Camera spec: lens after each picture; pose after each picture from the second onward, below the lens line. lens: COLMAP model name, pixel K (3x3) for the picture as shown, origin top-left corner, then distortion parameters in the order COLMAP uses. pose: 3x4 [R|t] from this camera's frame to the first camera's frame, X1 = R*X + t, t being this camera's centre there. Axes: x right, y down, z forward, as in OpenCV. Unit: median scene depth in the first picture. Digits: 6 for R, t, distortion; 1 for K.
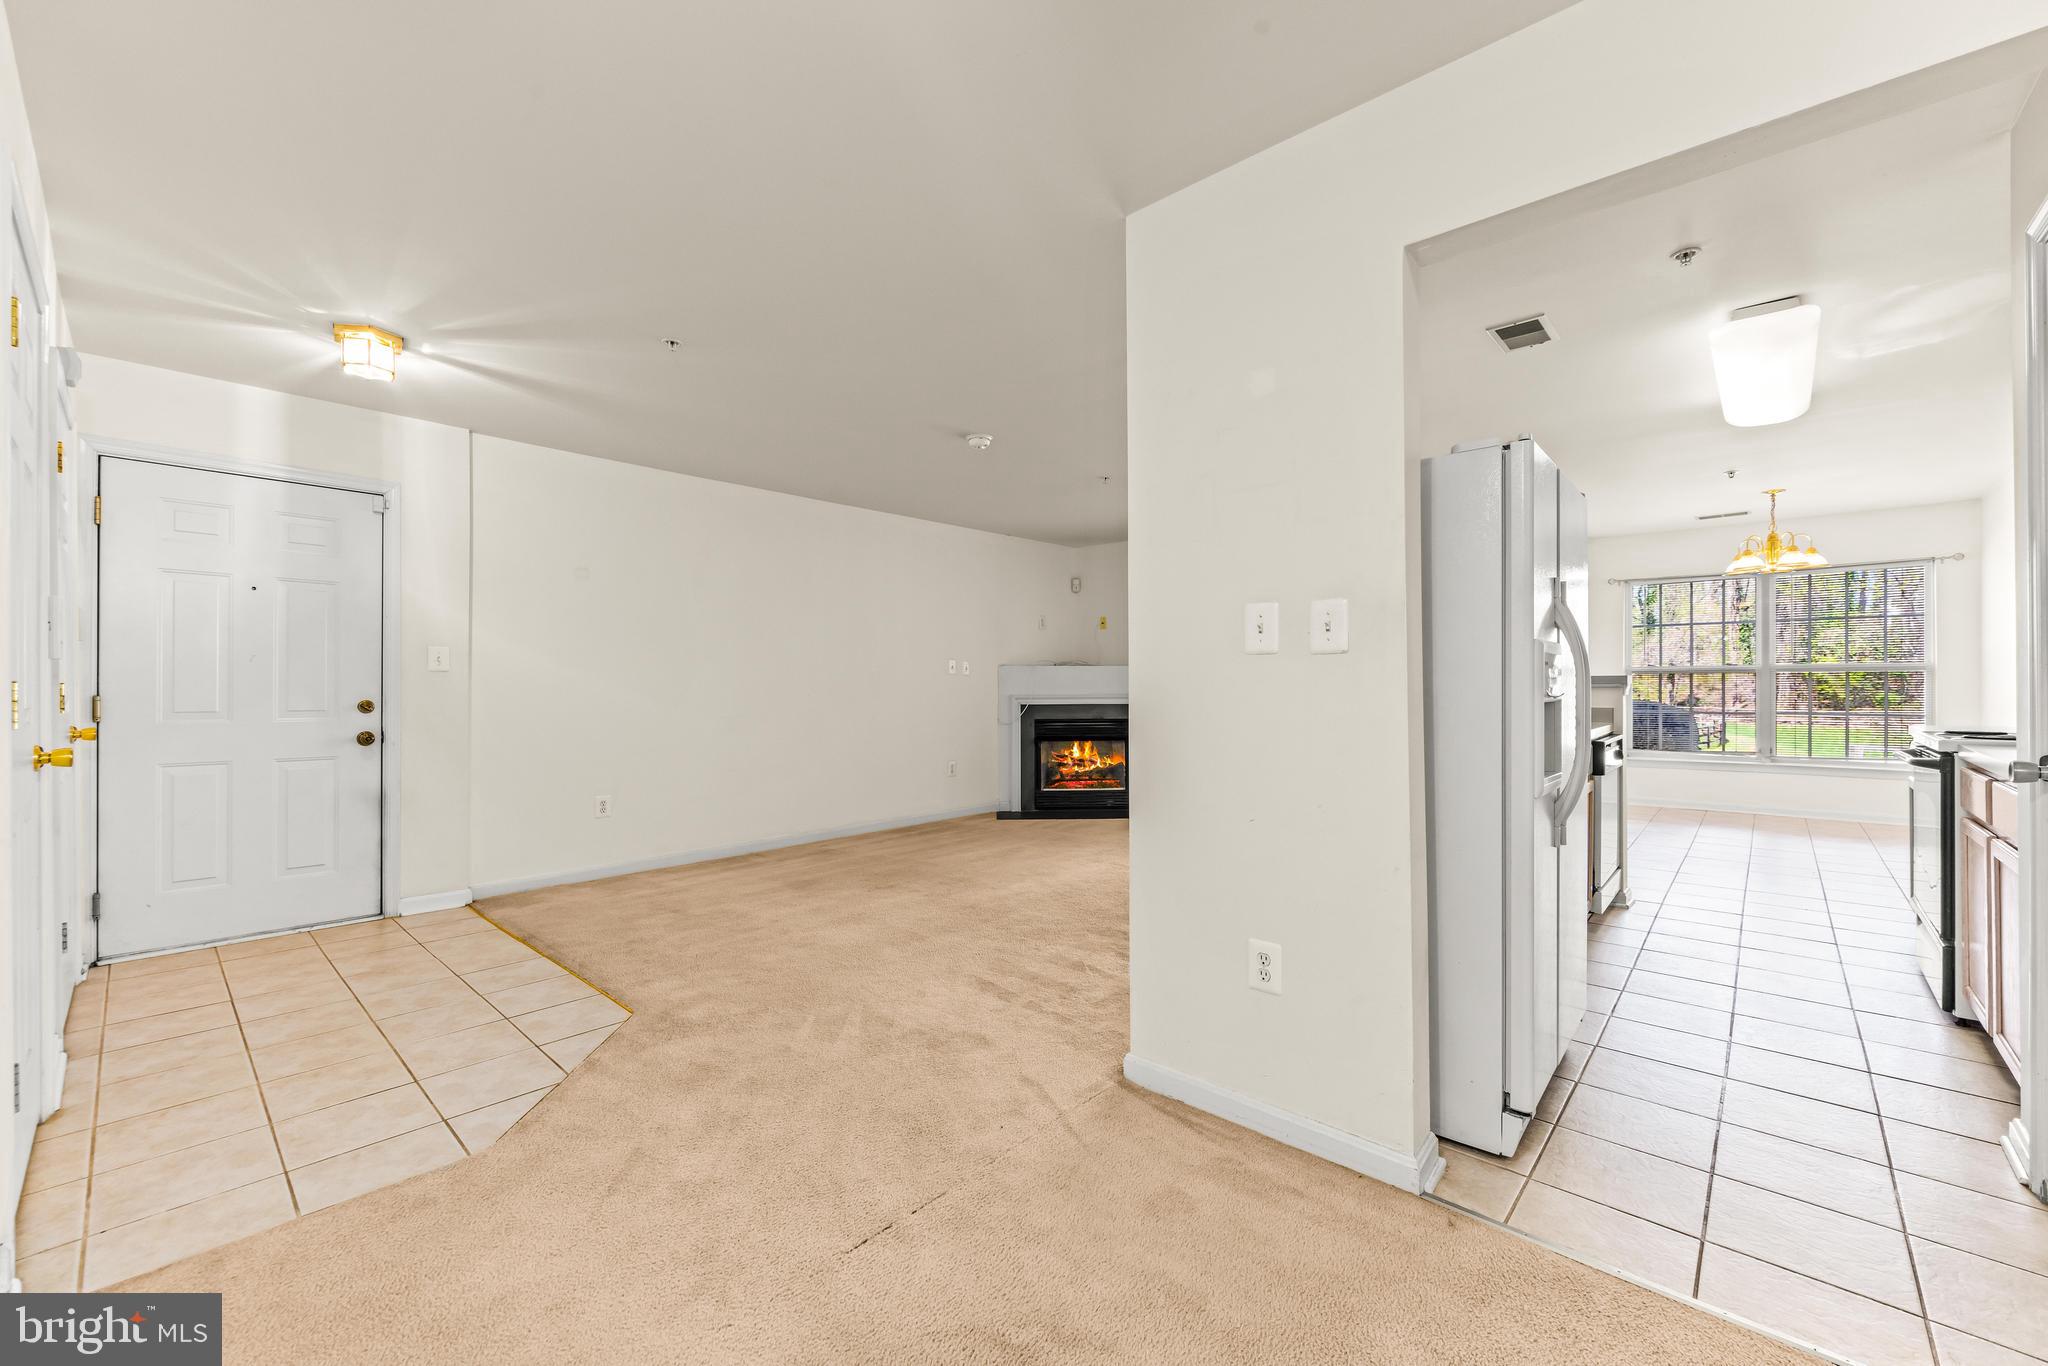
lens RADIAL K [[814.0, 0, 1027.7], [0, 814.0, 680.0], [0, 0, 1]] dist [-0.002261, 0.001688]
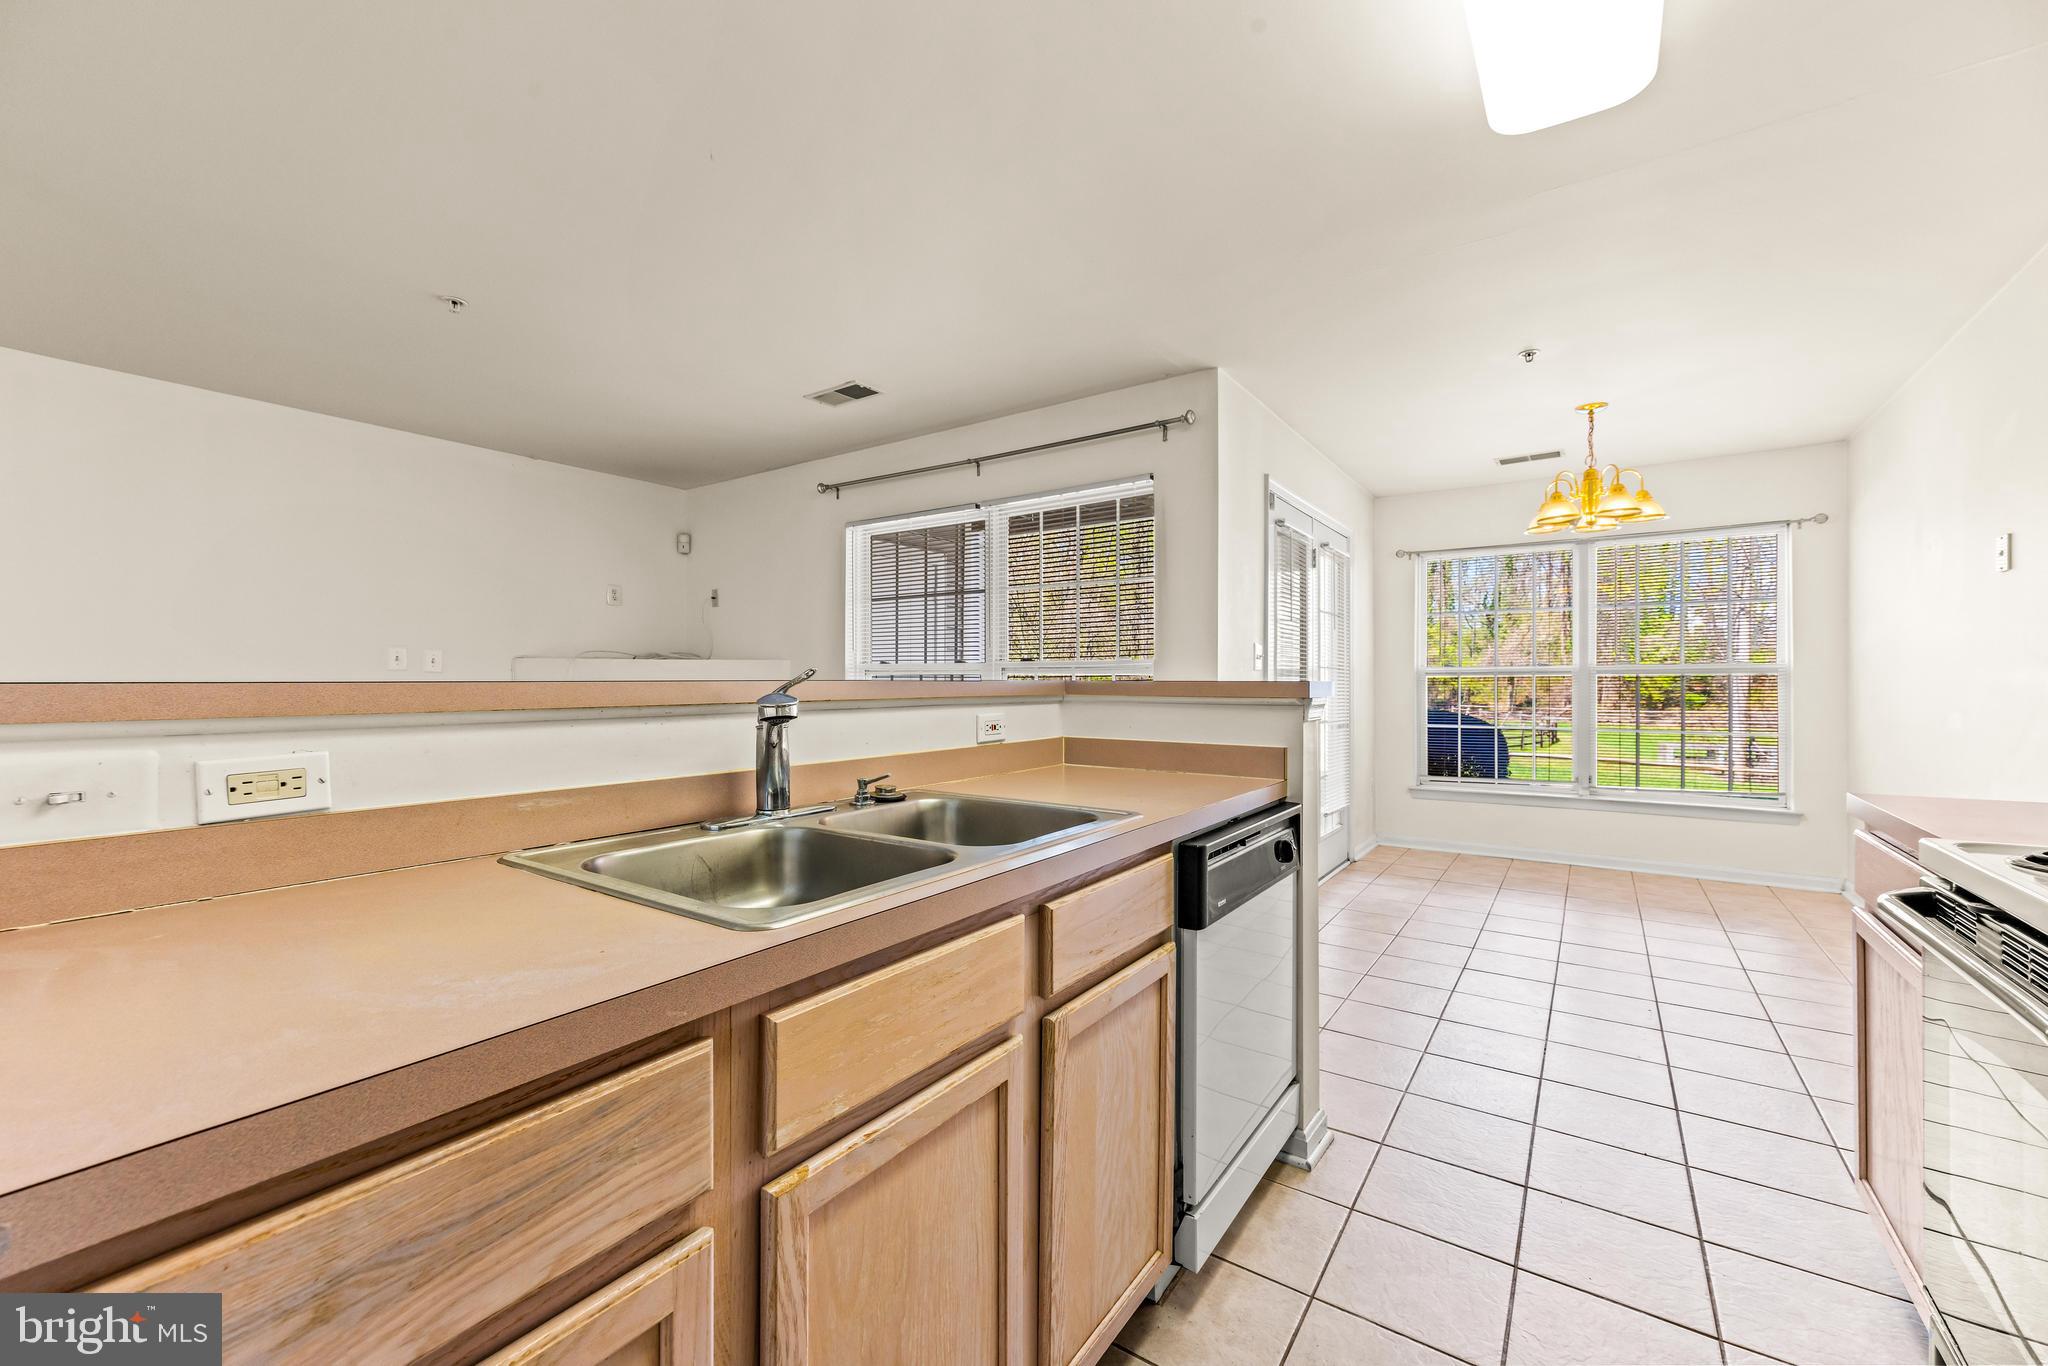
lens RADIAL K [[814.0, 0, 1023.4], [0, 814.0, 688.6], [0, 0, 1]] dist [-0.002261, 0.001688]
pose [[0.991242, 0.004239, 0.131990, 0.493734], [-0.005837, 0.999914, 0.011723, -0.006273], [-0.131929, -0.012391, 0.991182, 0.535422]]
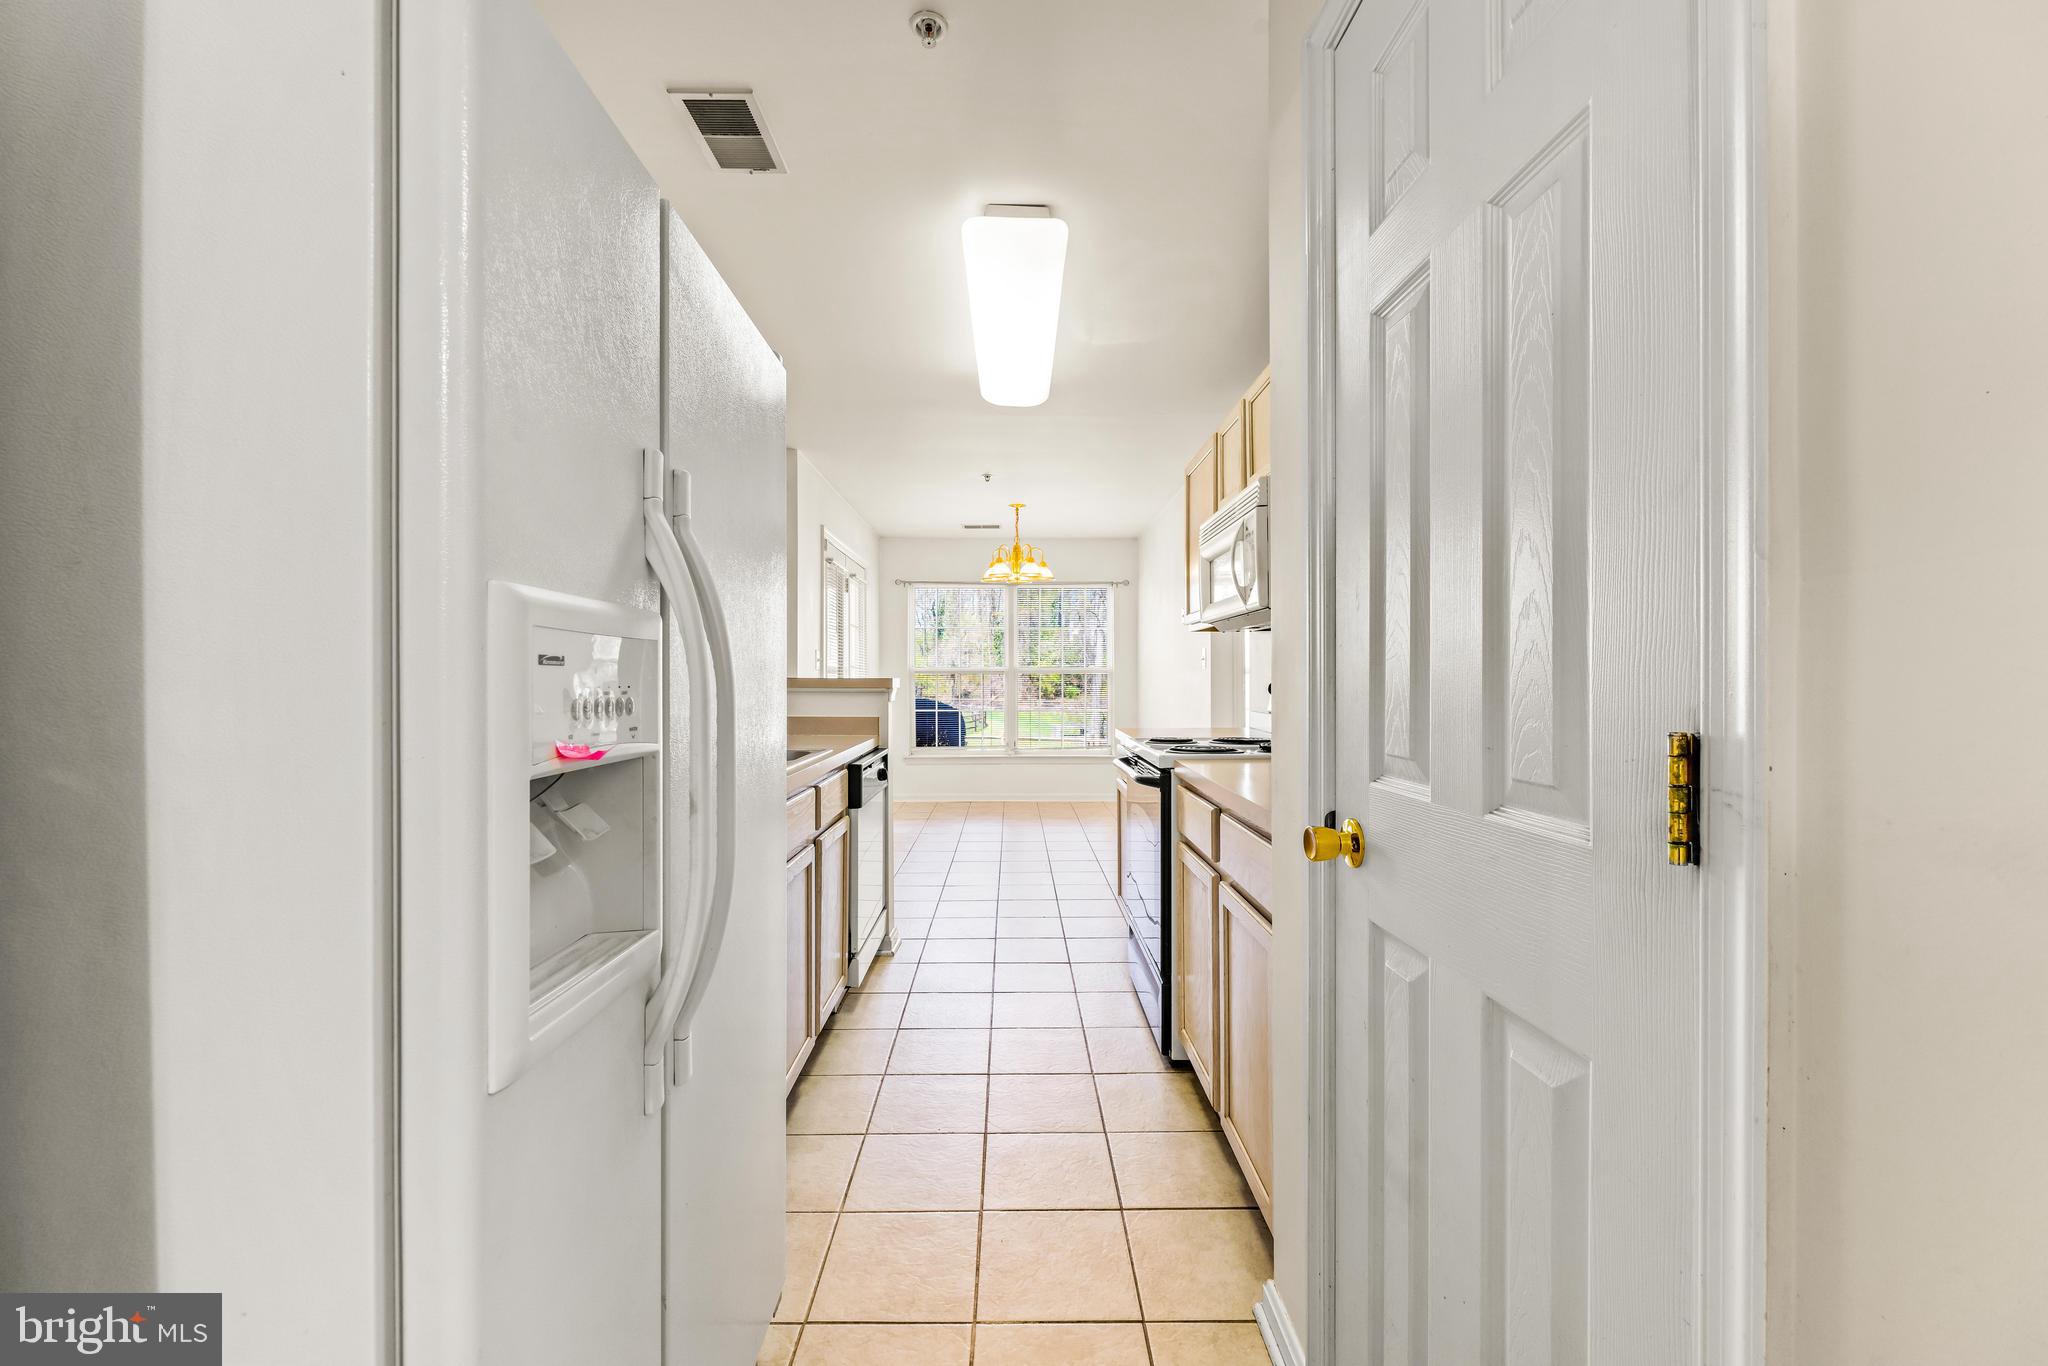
lens RADIAL K [[814.0, 0, 1032.1], [0, 814.0, 699.1], [0, 0, 1]] dist [-0.002261, 0.001688]
pose [[0.717424, -0.011110, 0.696549, 0.250046], [-0.009546, 0.999622, 0.025775, -0.007434], [-0.696572, -0.025141, 0.717047, 0.292294]]
